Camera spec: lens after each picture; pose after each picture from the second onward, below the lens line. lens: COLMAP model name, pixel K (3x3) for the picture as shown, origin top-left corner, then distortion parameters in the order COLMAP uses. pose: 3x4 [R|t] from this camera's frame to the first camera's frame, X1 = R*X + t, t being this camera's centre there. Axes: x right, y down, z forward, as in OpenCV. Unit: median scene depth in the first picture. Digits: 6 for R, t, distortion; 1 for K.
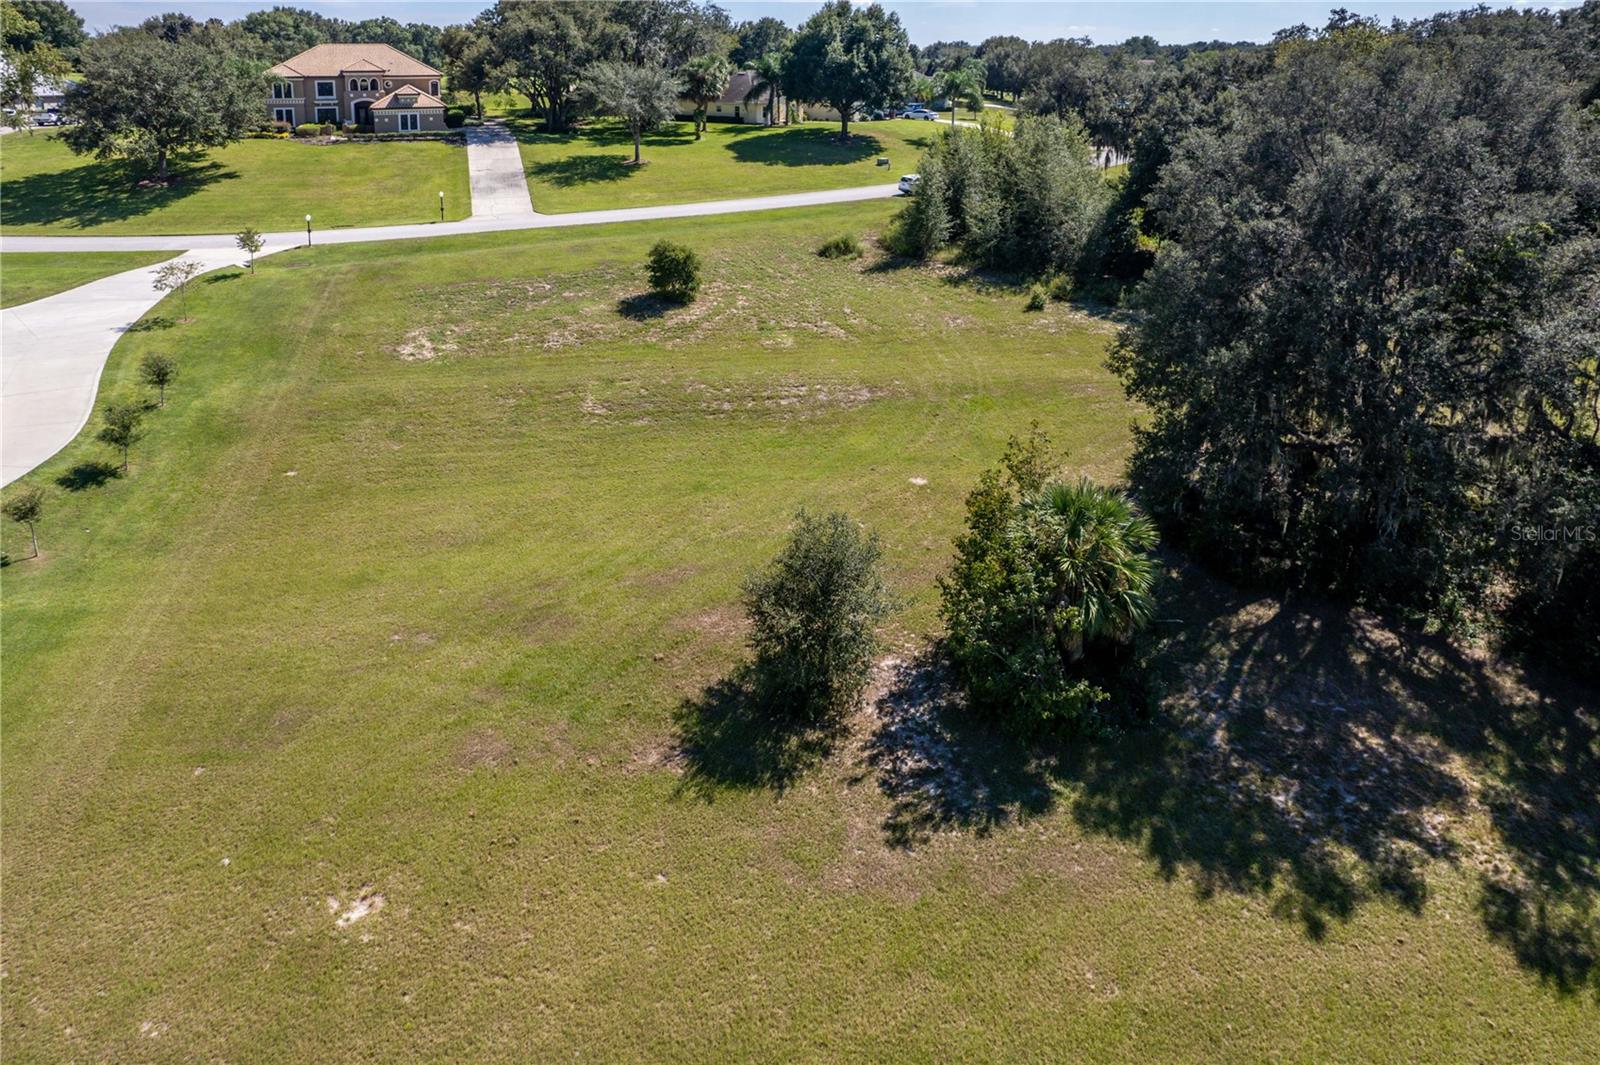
lens RADIAL K [[982.5, 0, 800.0], [0, 982.5, 532.5], [0, 0, 1]] dist [-0.054892, 0.032422]
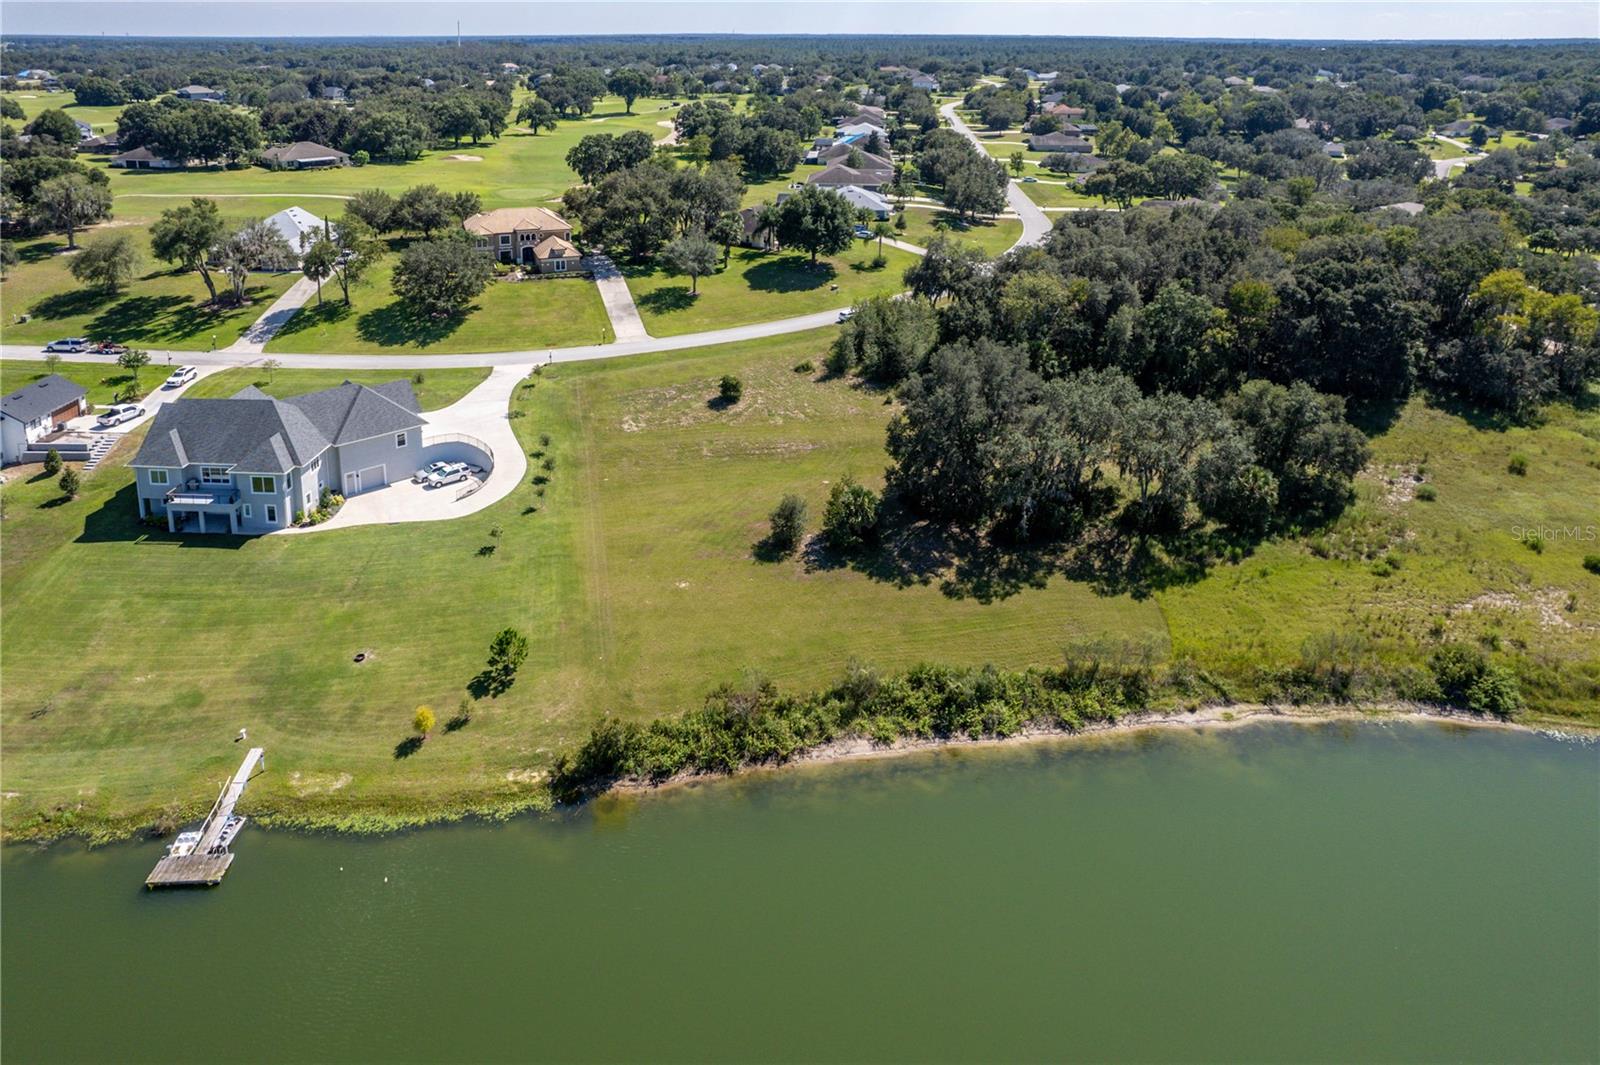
lens RADIAL K [[1015.9, 0, 797.3], [0, 1015.9, 574.7], [0, 0, 1]] dist [-0.047822, 0.030000]
pose [[0.999981, -0.000812, 0.006092, 0.012977], [0.000416, 0.997898, 0.064805, 0.018667], [-0.006132, -0.064802, 0.997879, -1.430663]]
